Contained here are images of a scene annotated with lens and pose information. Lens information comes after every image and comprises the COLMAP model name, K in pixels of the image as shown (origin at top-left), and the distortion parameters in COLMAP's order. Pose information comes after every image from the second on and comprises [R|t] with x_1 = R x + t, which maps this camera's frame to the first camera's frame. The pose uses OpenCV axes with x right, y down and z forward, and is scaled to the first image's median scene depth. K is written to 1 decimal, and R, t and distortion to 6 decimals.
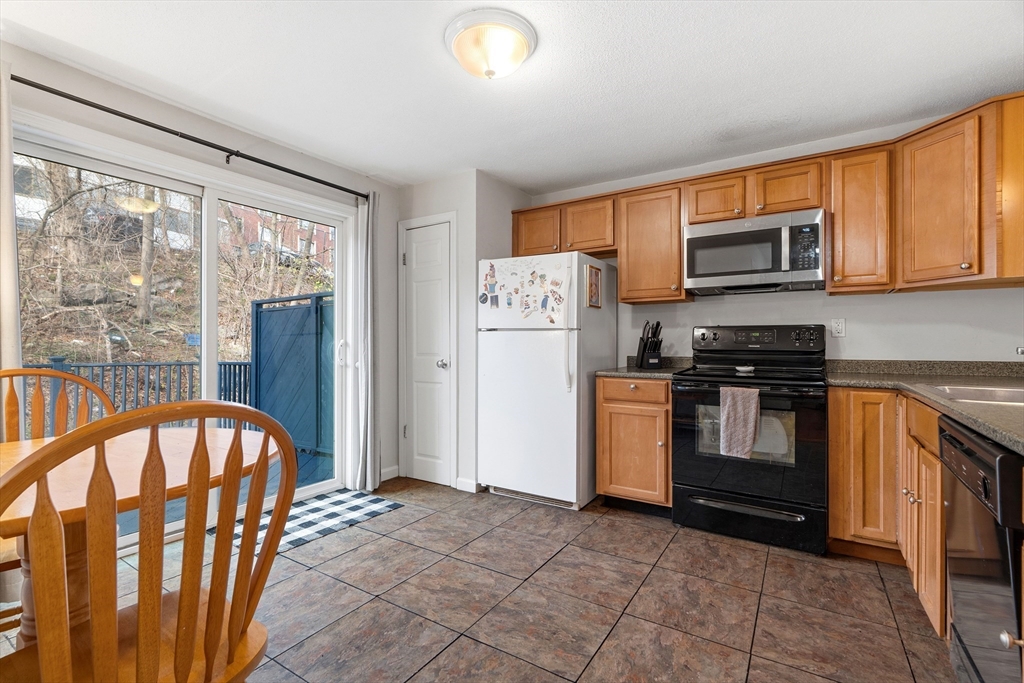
lens RADIAL K [[463.2, 0, 508.7], [0, 463.2, 340.0], [0, 0, 1]] dist [-0.000940, 0.000051]
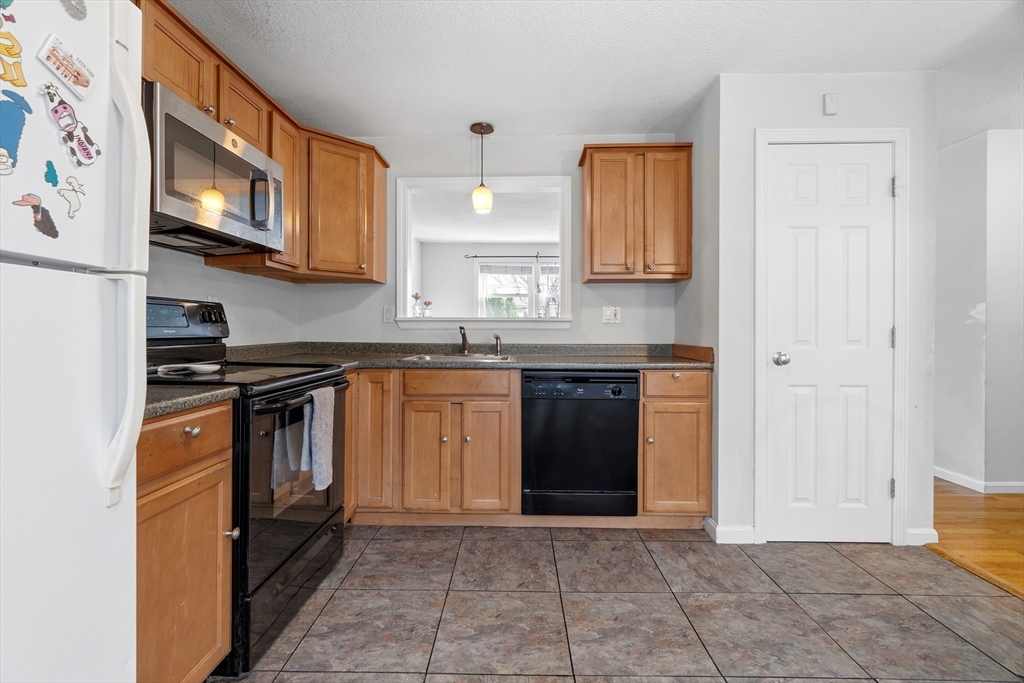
lens RADIAL K [[458.1, 0, 511.0], [0, 458.1, 329.1], [0, 0, 1]] dist [0.000005, 0.000011]
pose [[-0.526005, 0.000594, 0.850481, -0.288418], [-0.006901, 0.999964, -0.004966, 0.012775], [-0.850454, -0.008481, -0.525982, 1.239520]]
